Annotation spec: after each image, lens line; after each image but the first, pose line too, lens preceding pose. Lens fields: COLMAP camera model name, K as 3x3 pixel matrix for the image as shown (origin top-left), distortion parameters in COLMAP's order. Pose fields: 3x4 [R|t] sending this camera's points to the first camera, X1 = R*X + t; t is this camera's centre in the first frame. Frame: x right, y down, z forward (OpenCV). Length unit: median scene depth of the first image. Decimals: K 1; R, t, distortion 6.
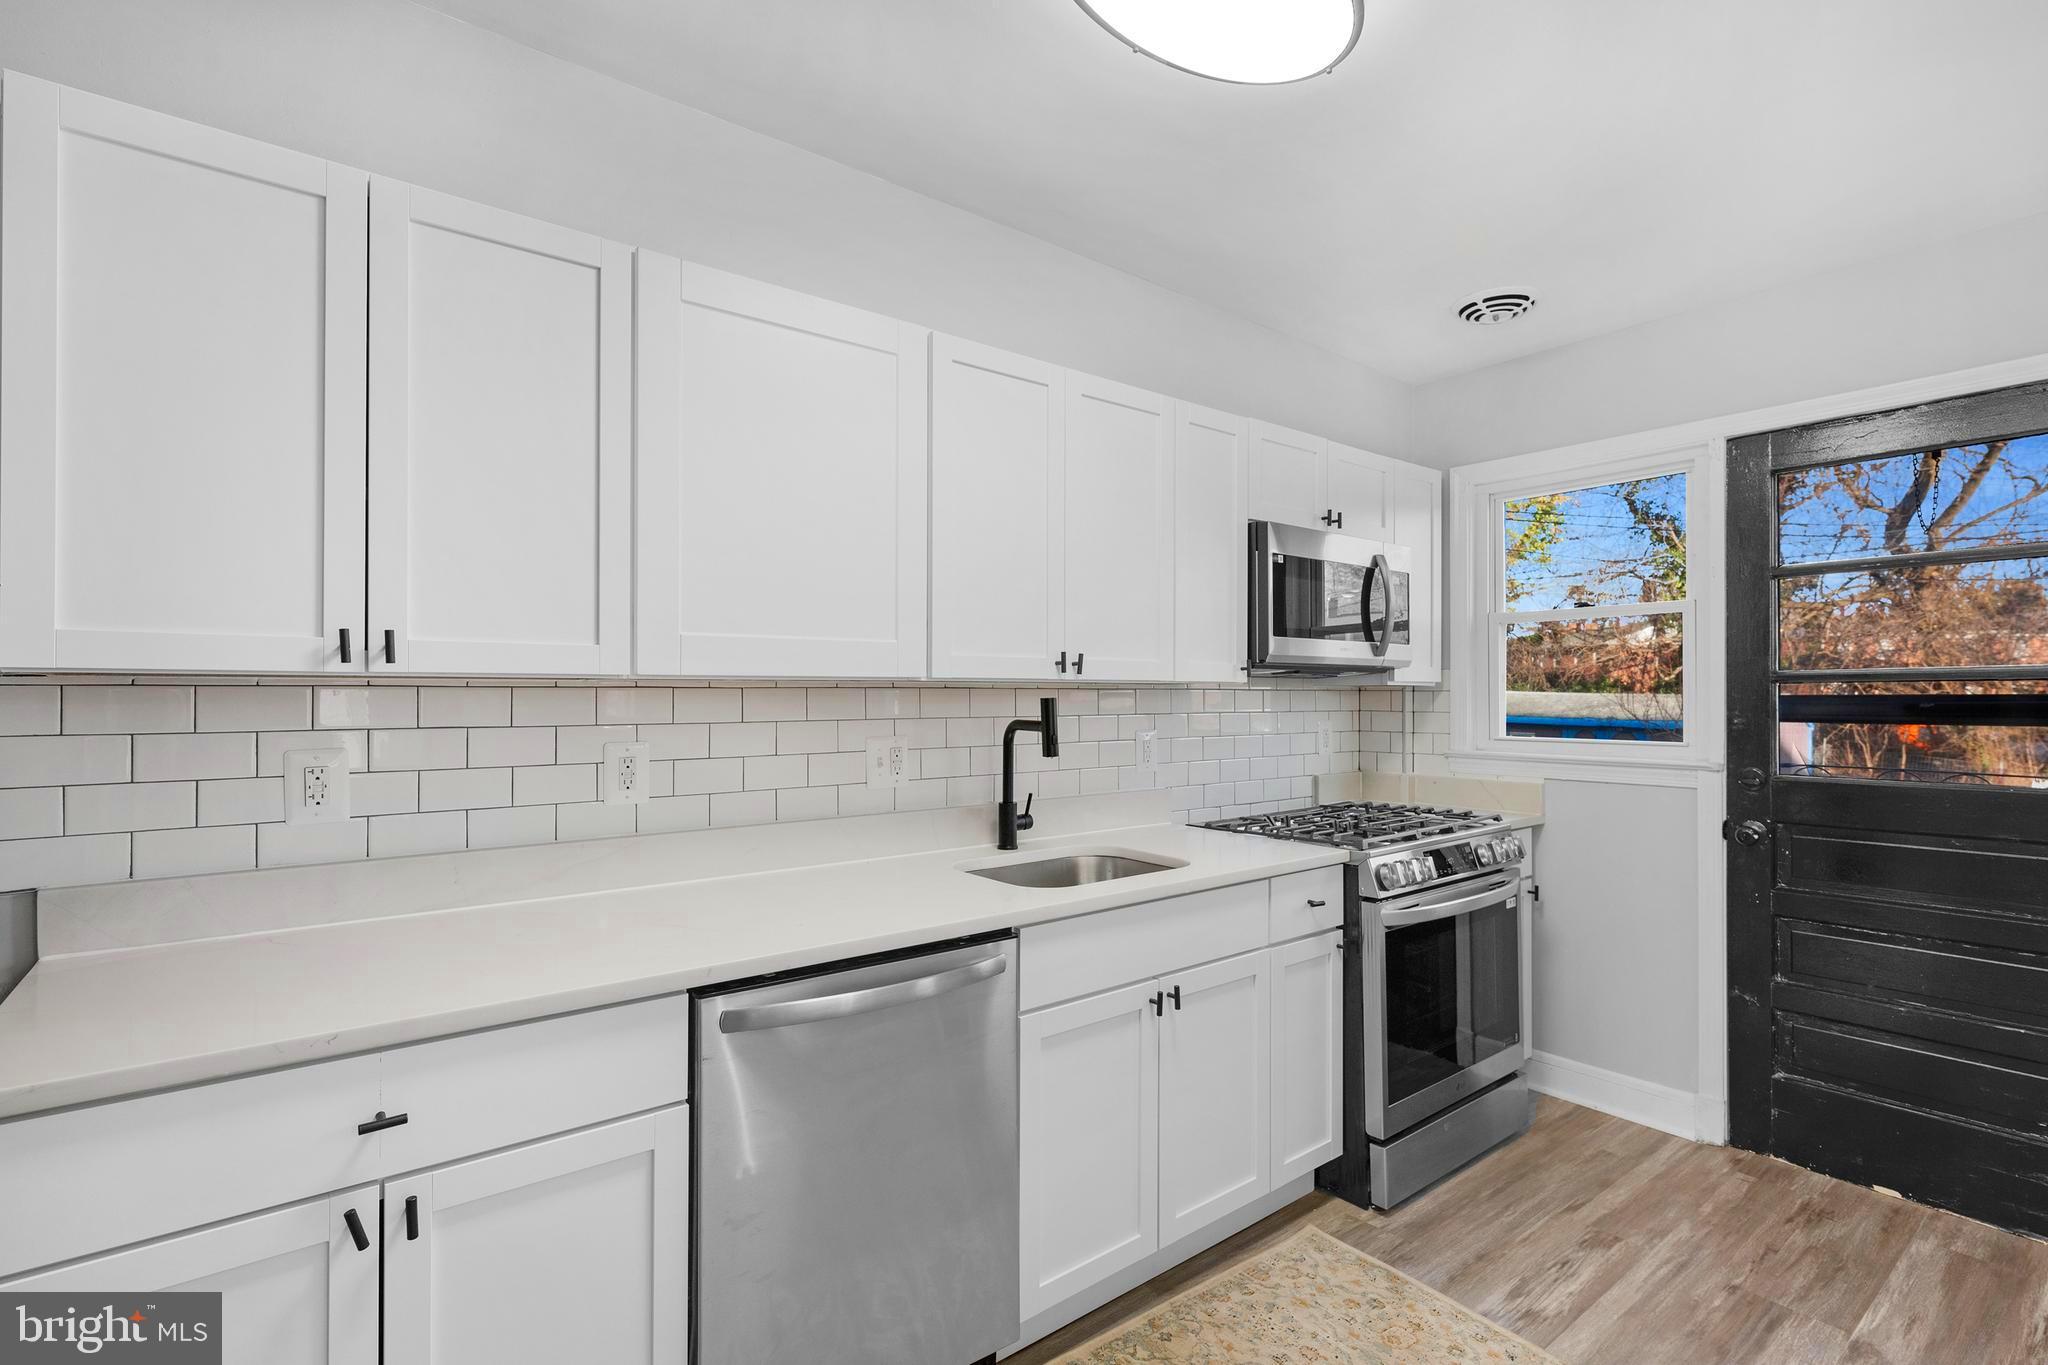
lens RADIAL K [[962.8, 0, 1084.7], [0, 962.8, 682.4], [0, 0, 1]] dist [0.001535, 0.000449]
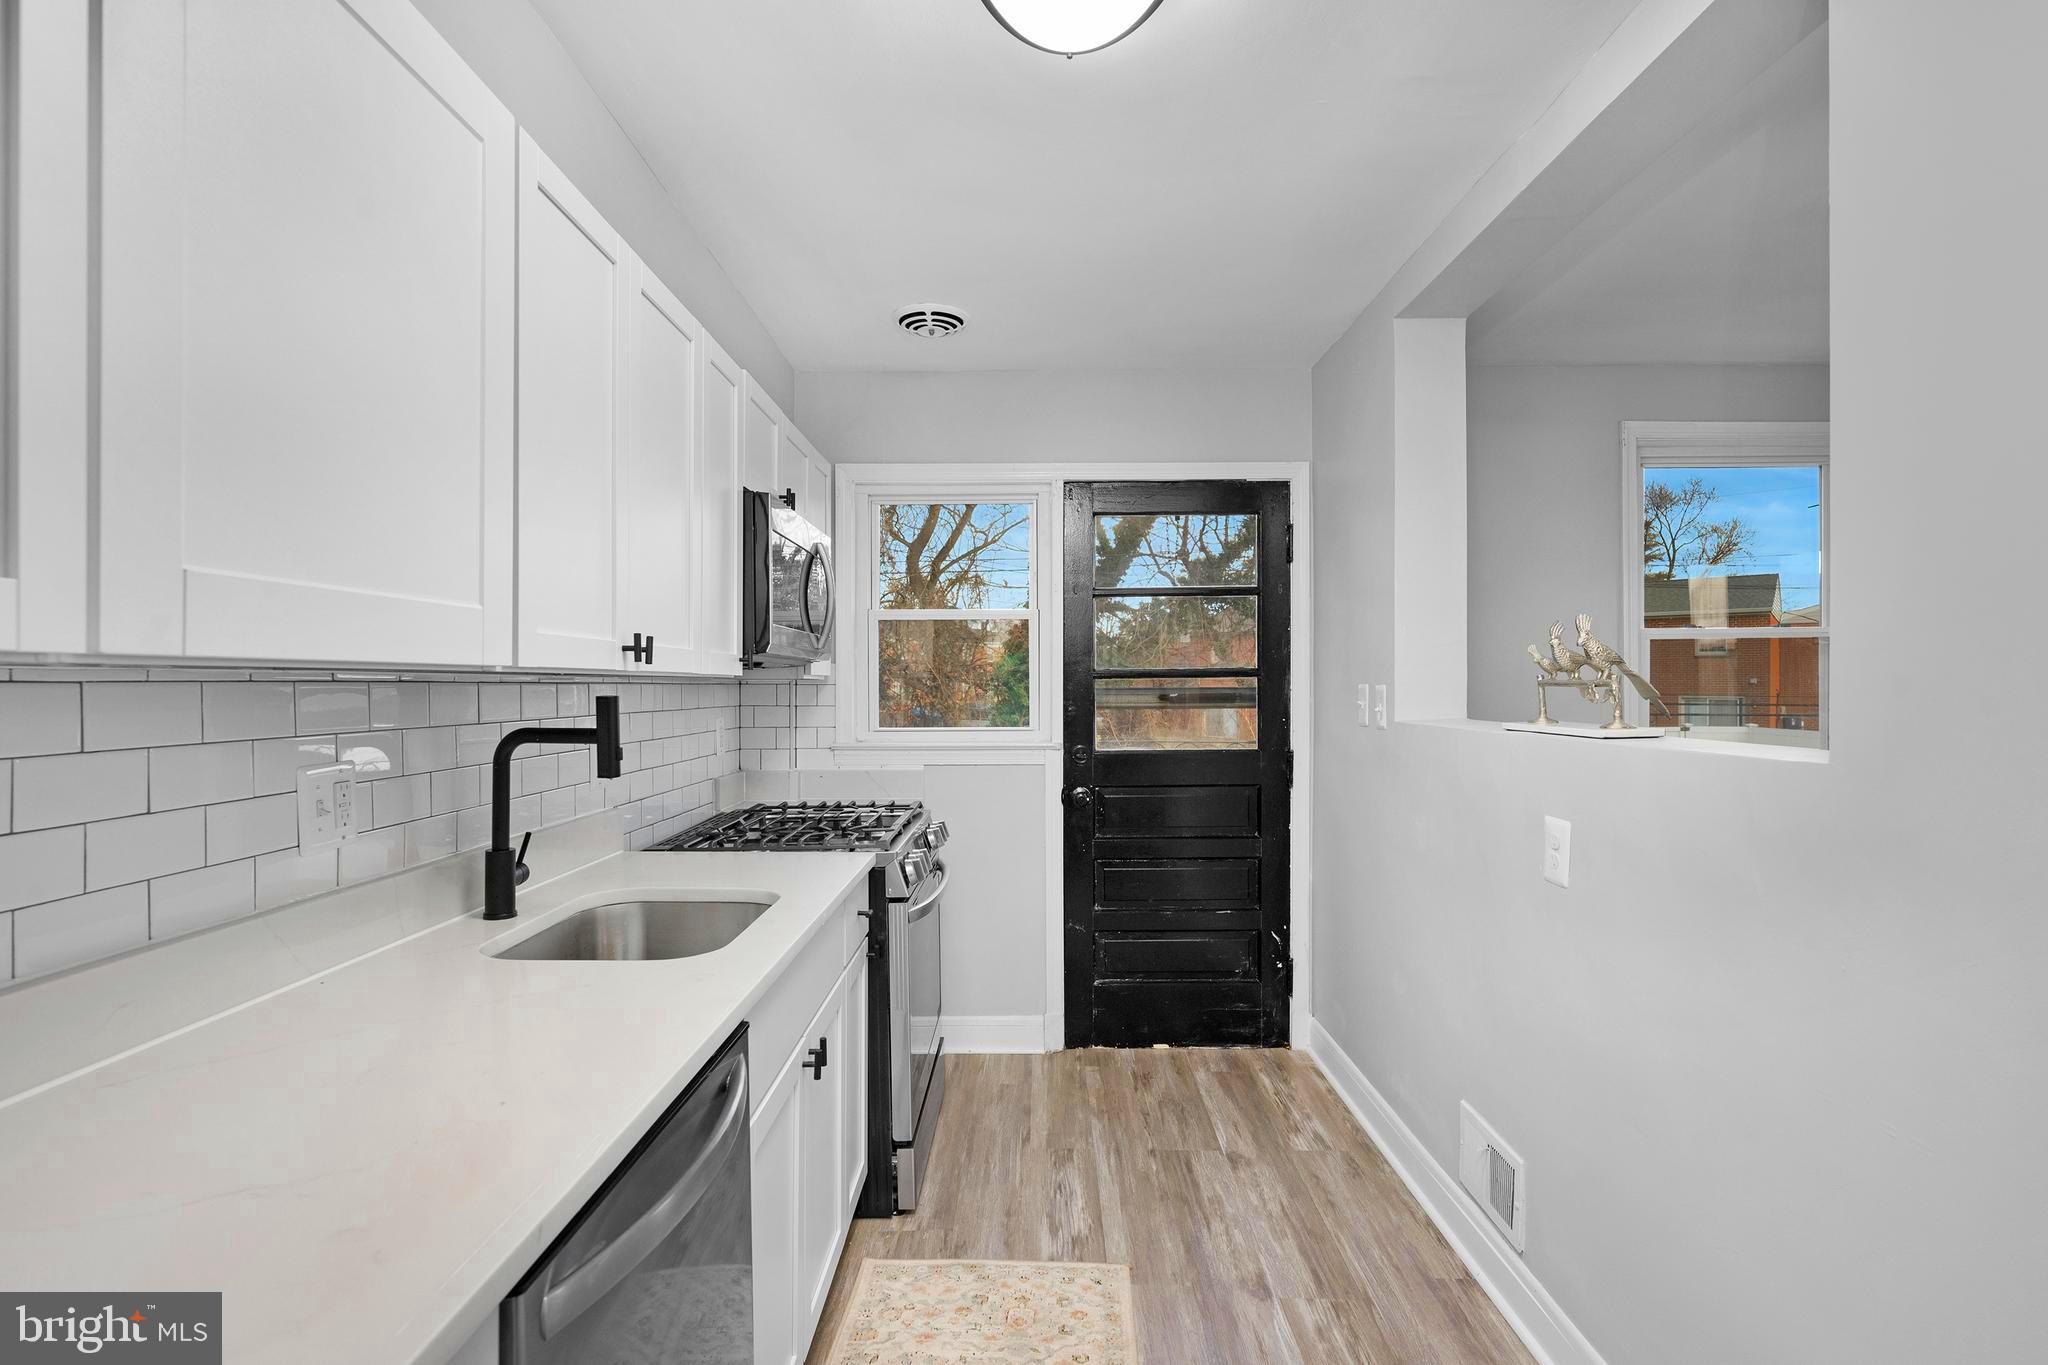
lens RADIAL K [[962.8, 0, 1024.6], [0, 962.8, 680.5], [0, 0, 1]] dist [0.001535, 0.000449]
pose [[0.642894, 0.002140, 0.765952, -0.381430], [-0.007112, 0.999970, 0.003175, 0.000029], [-0.765922, -0.007488, 0.642890, 0.287432]]
